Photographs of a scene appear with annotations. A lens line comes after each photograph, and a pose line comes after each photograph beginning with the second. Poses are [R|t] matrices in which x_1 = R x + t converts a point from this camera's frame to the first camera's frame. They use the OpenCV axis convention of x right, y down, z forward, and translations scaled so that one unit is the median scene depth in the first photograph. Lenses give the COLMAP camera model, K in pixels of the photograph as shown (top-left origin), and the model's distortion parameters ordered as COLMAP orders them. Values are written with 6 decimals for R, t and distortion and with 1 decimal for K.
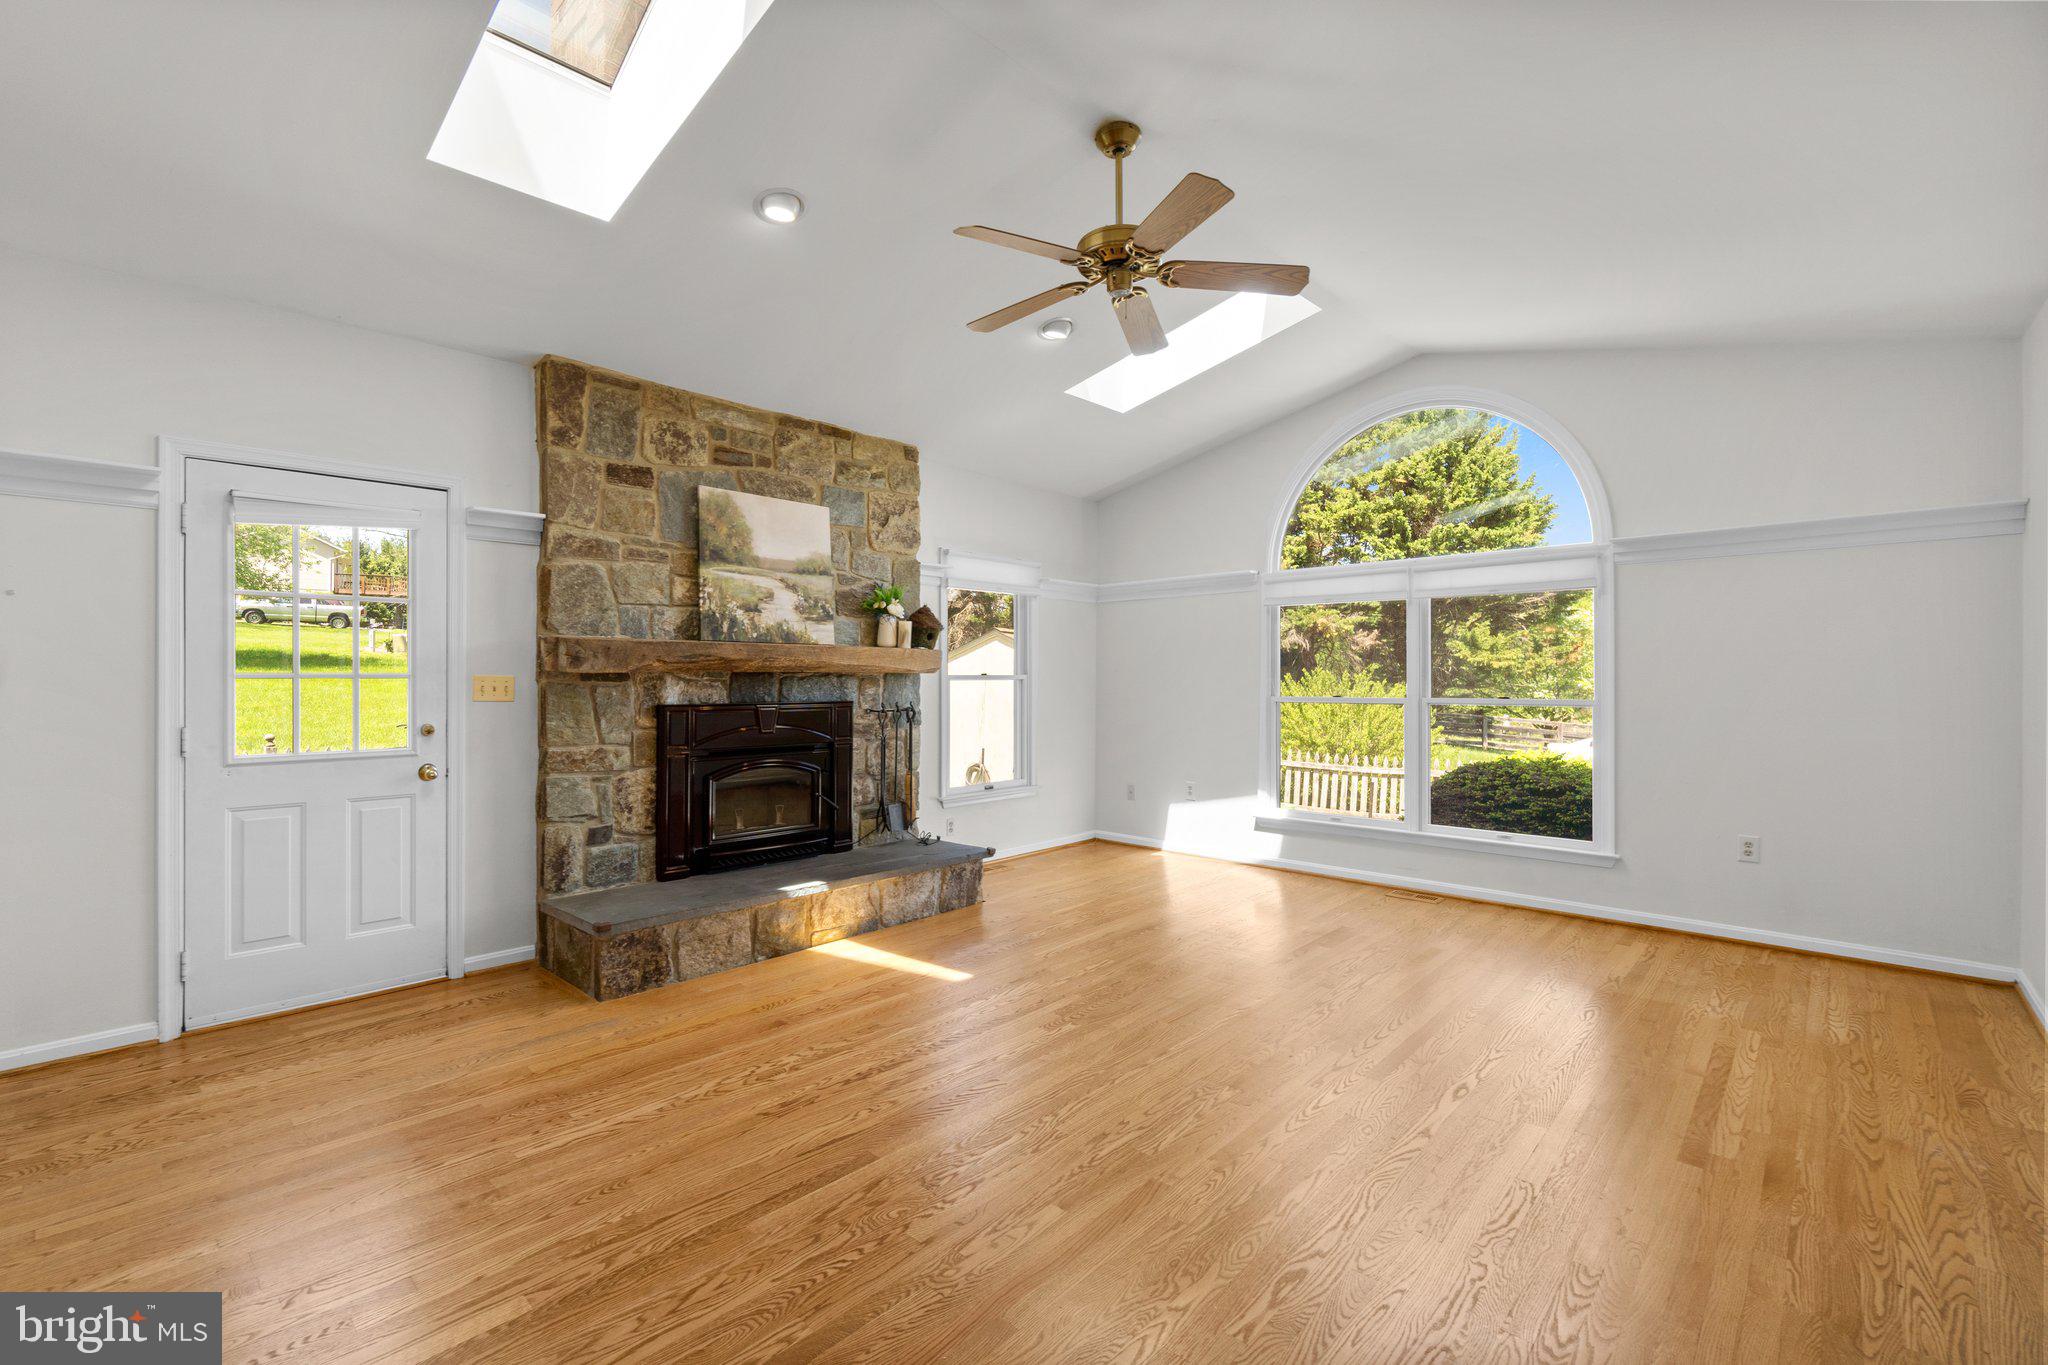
lens RADIAL K [[889.6, 0, 1007.3], [0, 889.6, 682.7], [0, 0, 1]] dist [-0.003842, 0.001070]
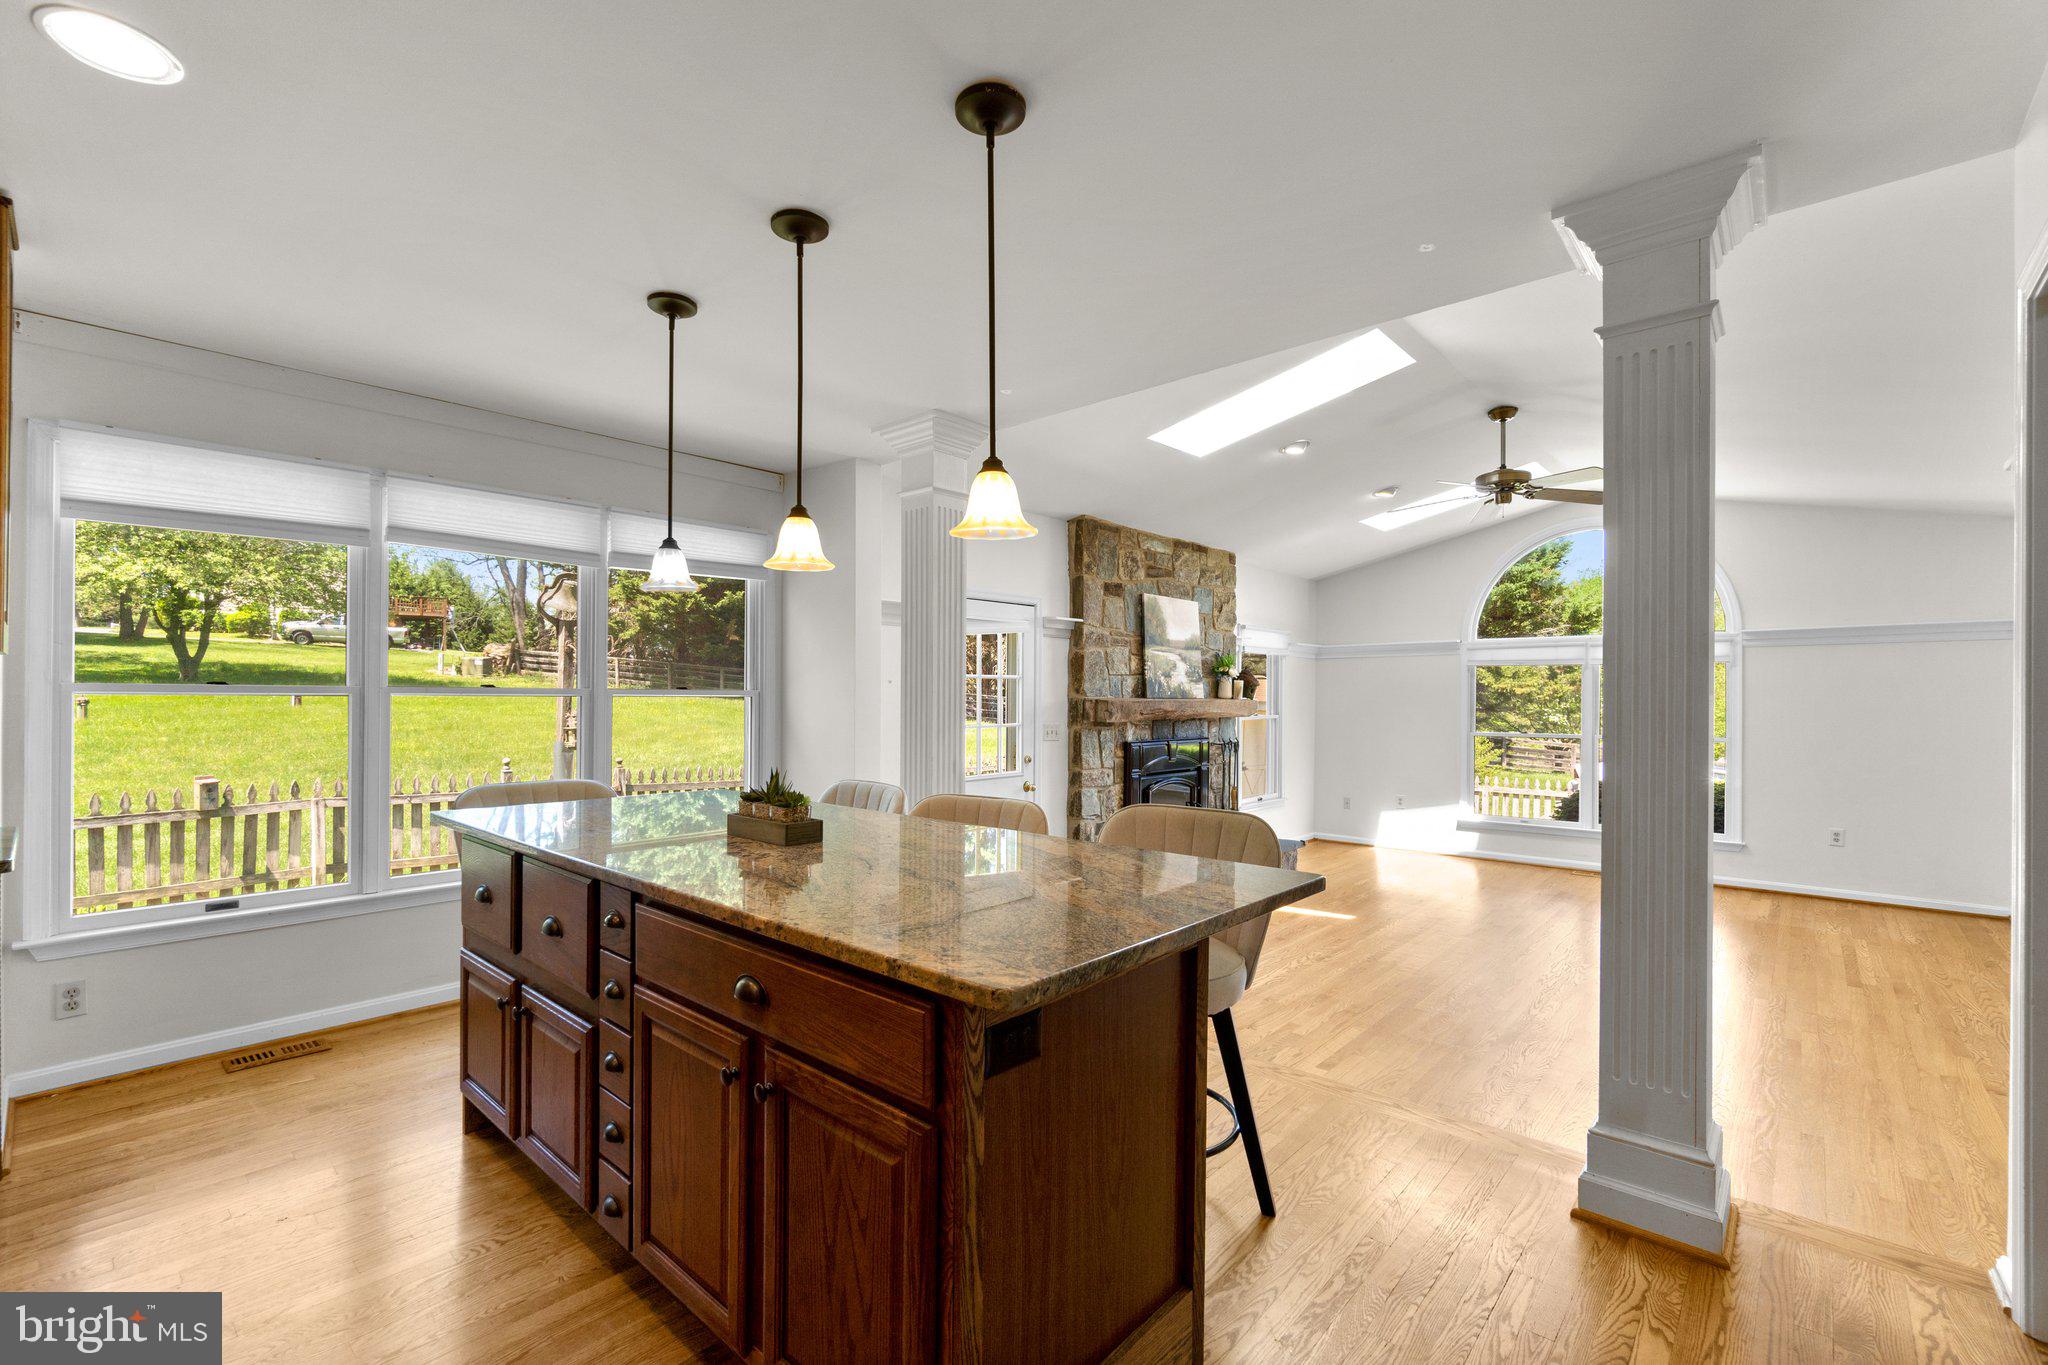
lens RADIAL K [[889.6, 0, 1015.8], [0, 889.6, 706.4], [0, 0, 1]] dist [-0.003842, 0.001070]
pose [[0.999741, 0.002263, 0.022632, -0.555959], [-0.002396, 0.999980, 0.005866, -0.039263], [-0.022618, -0.005918, 0.999727, -0.447517]]
